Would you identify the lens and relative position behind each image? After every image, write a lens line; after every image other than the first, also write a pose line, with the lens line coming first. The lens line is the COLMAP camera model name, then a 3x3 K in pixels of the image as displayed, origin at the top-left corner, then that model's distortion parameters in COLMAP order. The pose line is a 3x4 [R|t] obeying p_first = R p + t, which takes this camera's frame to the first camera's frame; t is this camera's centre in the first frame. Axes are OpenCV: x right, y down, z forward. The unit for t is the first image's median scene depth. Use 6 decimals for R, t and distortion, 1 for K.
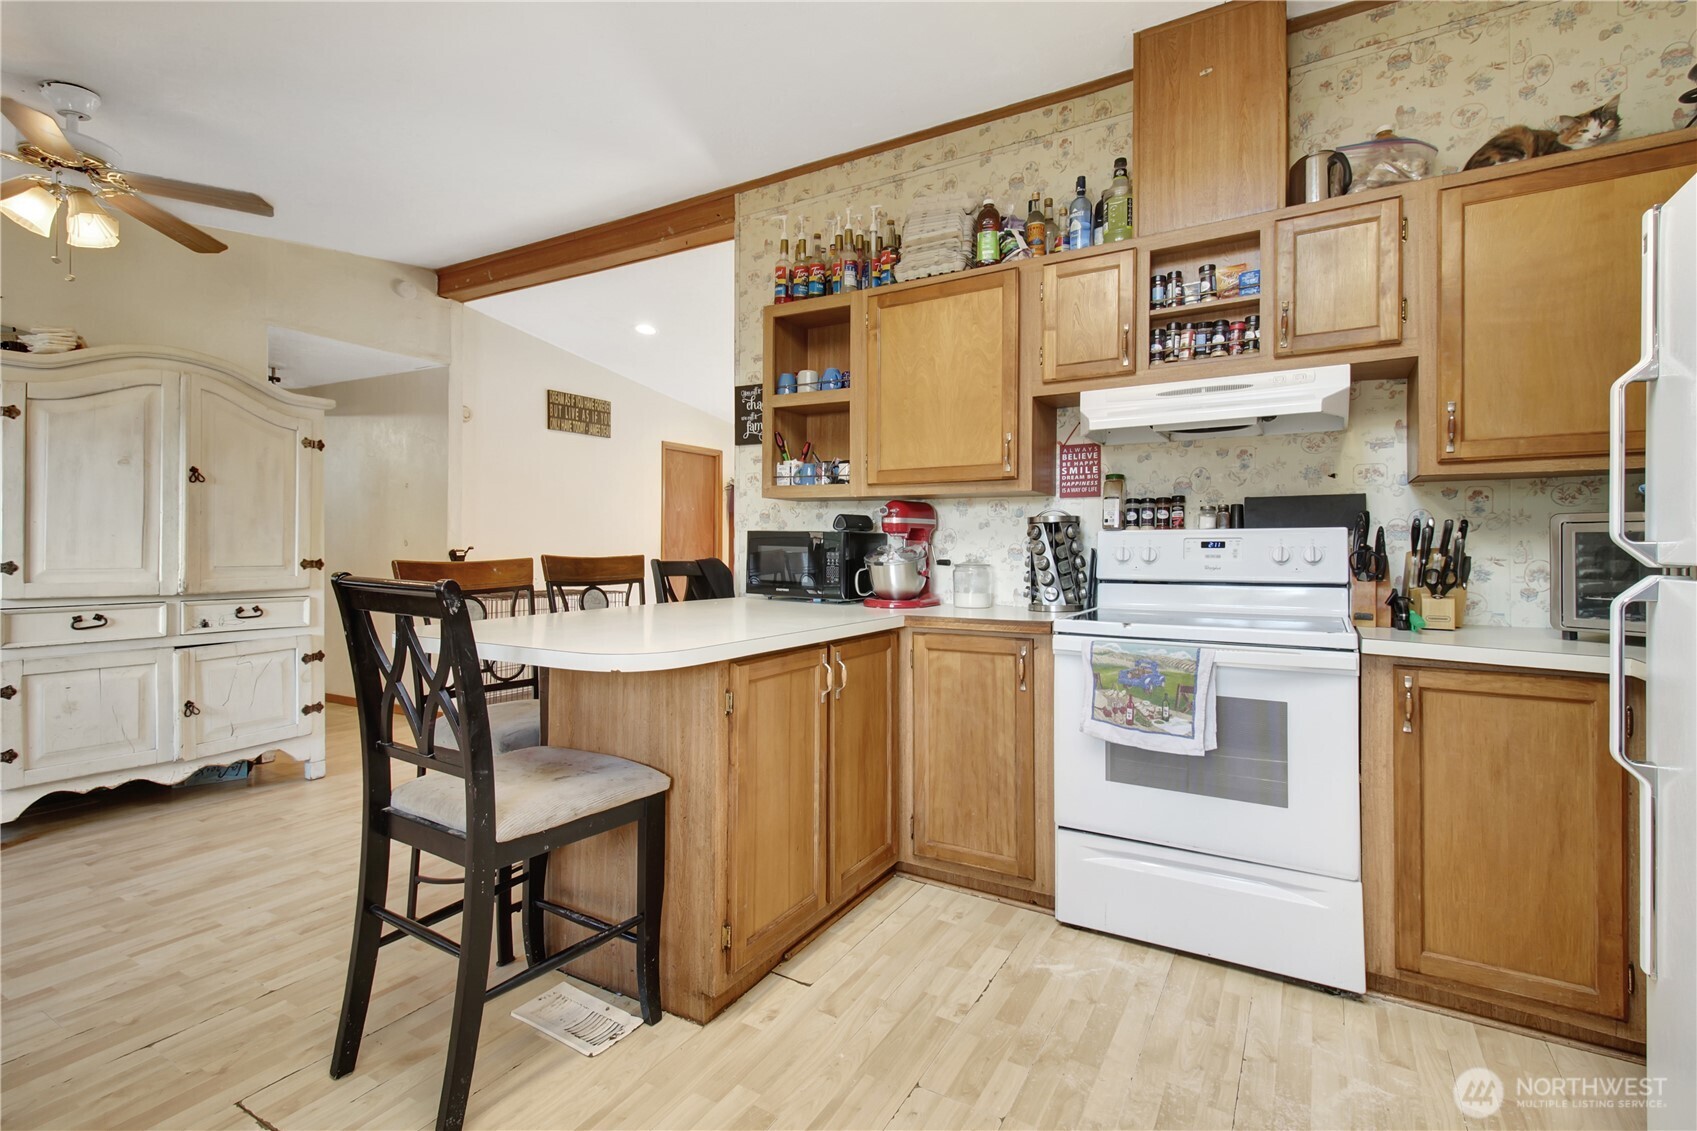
lens RADIAL K [[798.1, 0, 864.1], [0, 798.1, 549.6], [0, 0, 1]] dist [0.056917, -0.011331]
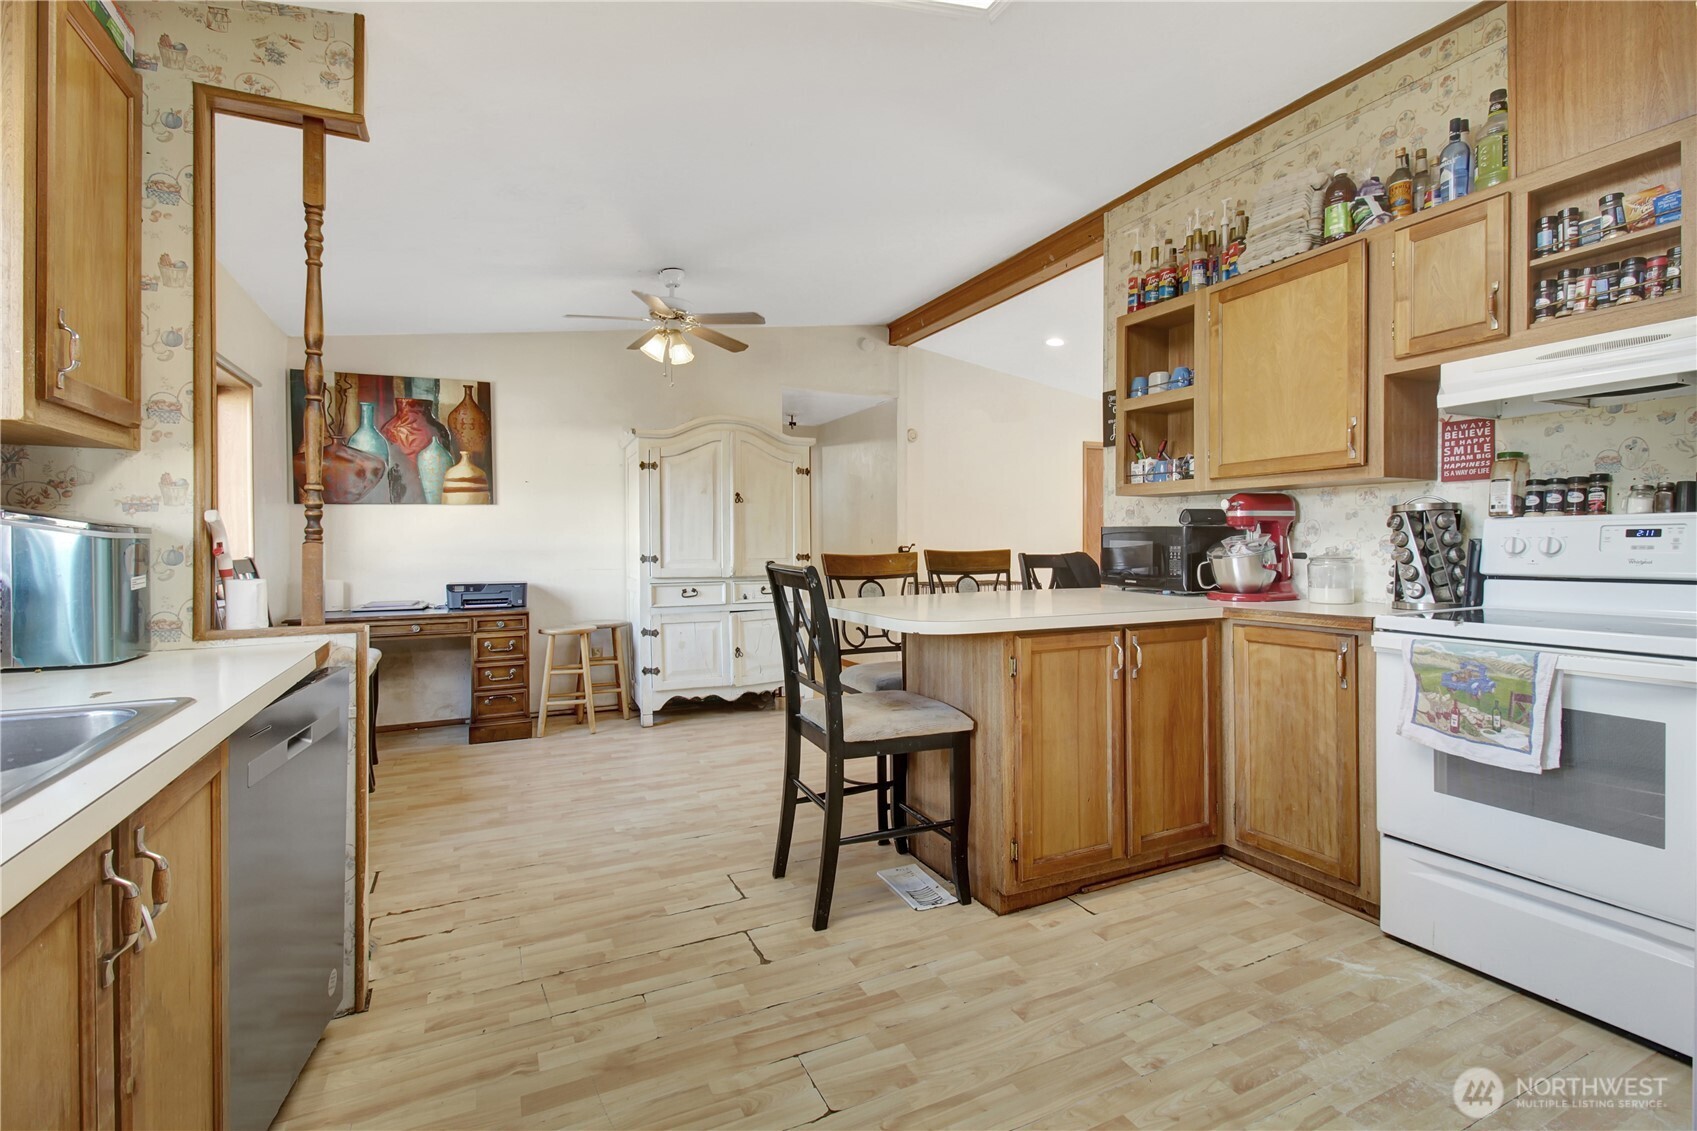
lens RADIAL K [[798.1, 0, 846.1], [0, 798.1, 555.7], [0, 0, 1]] dist [0.056917, -0.011331]
pose [[0.827243, -0.000350, -0.561844, 0.239899], [0.008534, 0.999892, 0.011942, -0.000138], [0.561780, -0.014674, 0.827157, -0.136183]]
